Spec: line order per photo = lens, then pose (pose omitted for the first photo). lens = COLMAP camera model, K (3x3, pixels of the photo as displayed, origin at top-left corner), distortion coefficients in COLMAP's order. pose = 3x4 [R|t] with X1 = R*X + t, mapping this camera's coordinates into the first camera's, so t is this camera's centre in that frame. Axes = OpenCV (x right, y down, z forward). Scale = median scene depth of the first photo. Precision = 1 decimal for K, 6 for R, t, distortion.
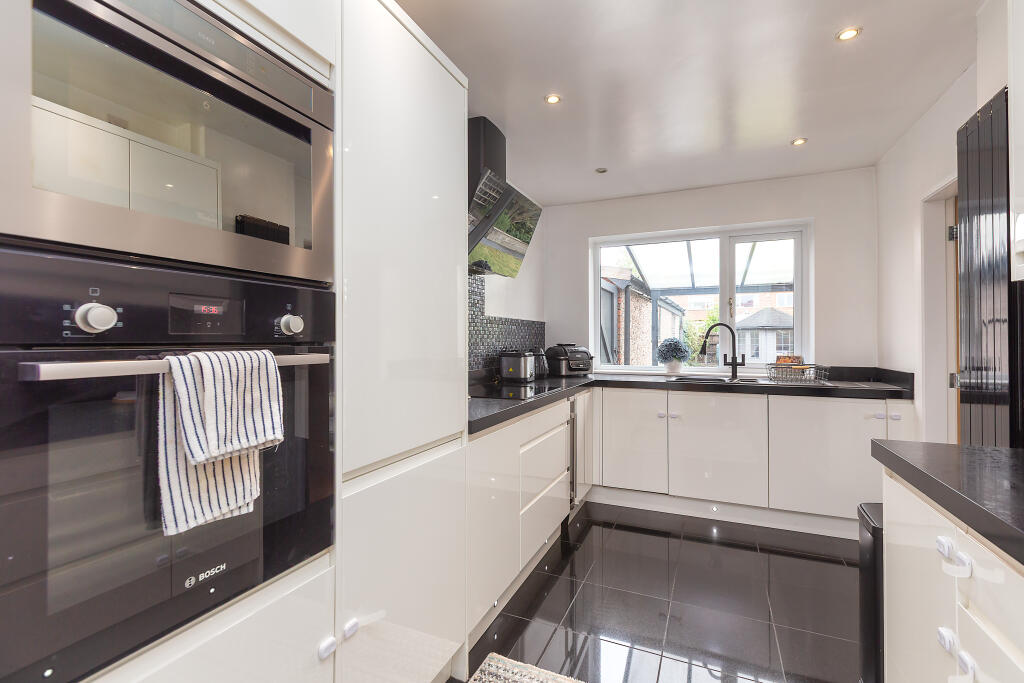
lens RADIAL K [[485.8, 0, 512.2], [0, 485.8, 338.7], [0, 0, 1]] dist [-0.001949, 0.001688]
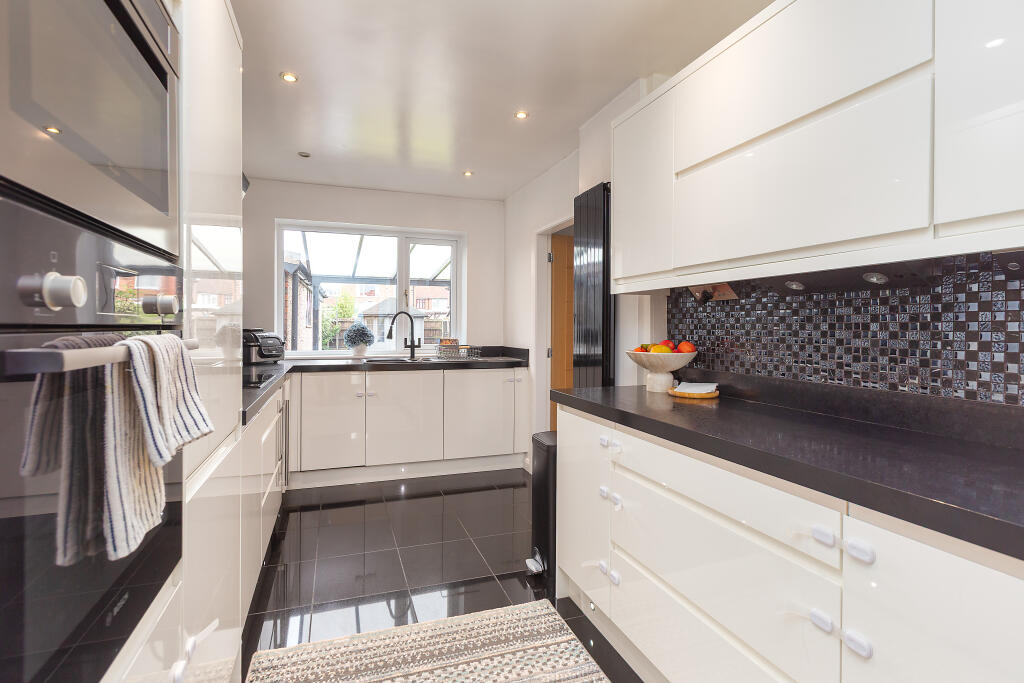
lens RADIAL K [[485.8, 0, 510.4], [0, 485.8, 336.6], [0, 0, 1]] dist [-0.001949, 0.001688]
pose [[0.712702, -0.010207, 0.701393, -0.204031], [-0.006661, 0.999751, 0.021318, 0.001683], [-0.701435, -0.019865, 0.712456, -0.011168]]
